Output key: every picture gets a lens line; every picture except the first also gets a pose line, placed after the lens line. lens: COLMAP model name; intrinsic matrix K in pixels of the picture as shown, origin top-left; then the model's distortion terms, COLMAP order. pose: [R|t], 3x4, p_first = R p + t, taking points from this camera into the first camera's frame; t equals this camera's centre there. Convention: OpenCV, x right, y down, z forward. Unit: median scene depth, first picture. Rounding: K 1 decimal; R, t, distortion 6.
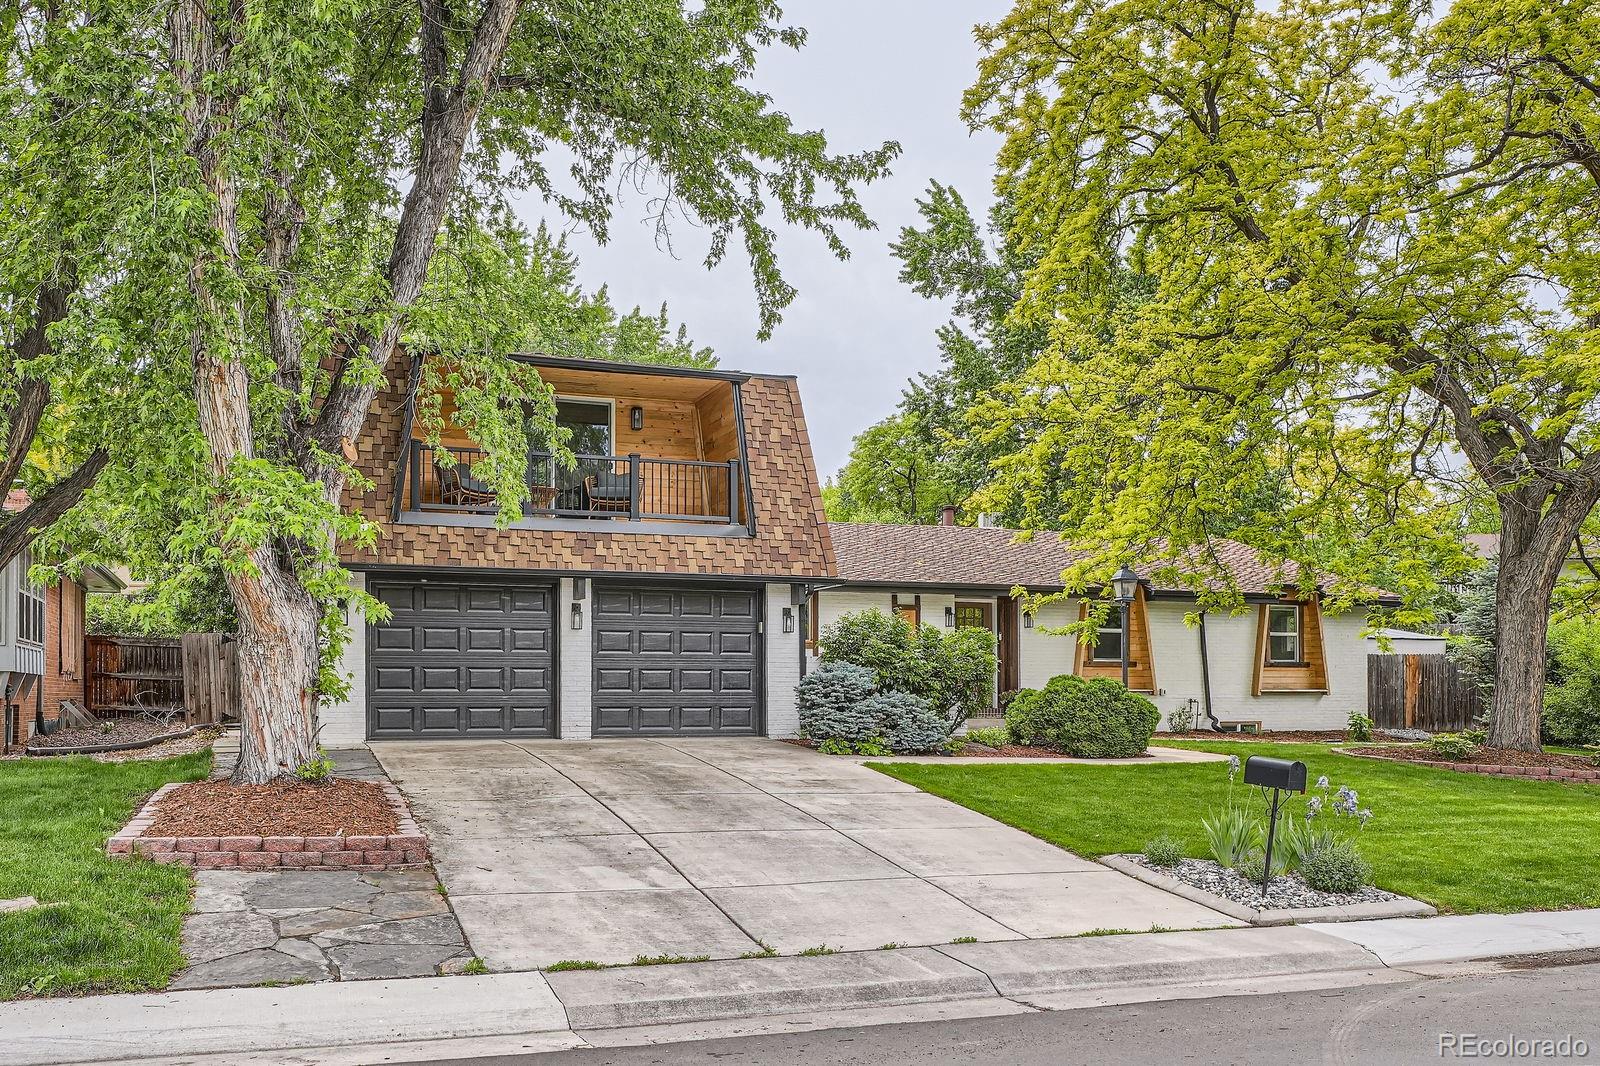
lens RADIAL K [[1455.9, 0, 797.3], [0, 1455.9, 526.1], [0, 0, 1]] dist [-0.007329, -0.004210]
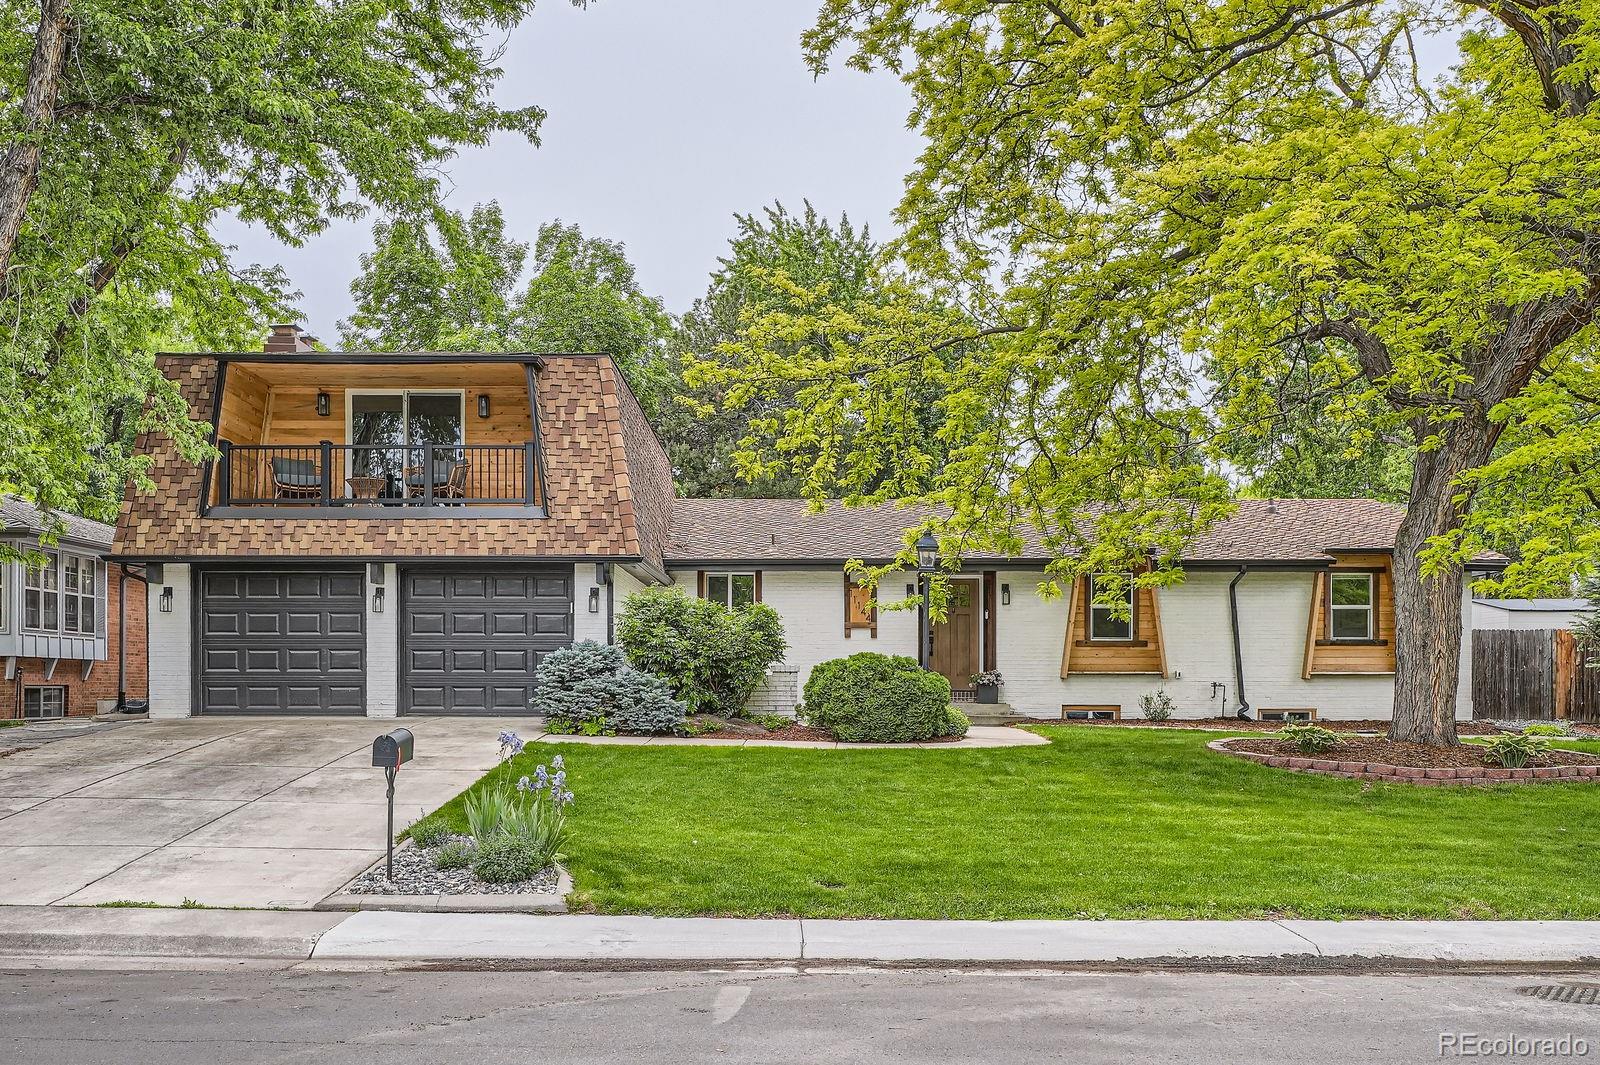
lens RADIAL K [[1455.9, 0, 797.7], [0, 1455.9, 544.9], [0, 0, 1]] dist [-0.007329, -0.004210]
pose [[0.931601, -0.033497, -0.361935, 0.484017], [0.040131, 0.999136, 0.010826, 0.022275], [0.361260, -0.024610, 0.932140, 0.126607]]
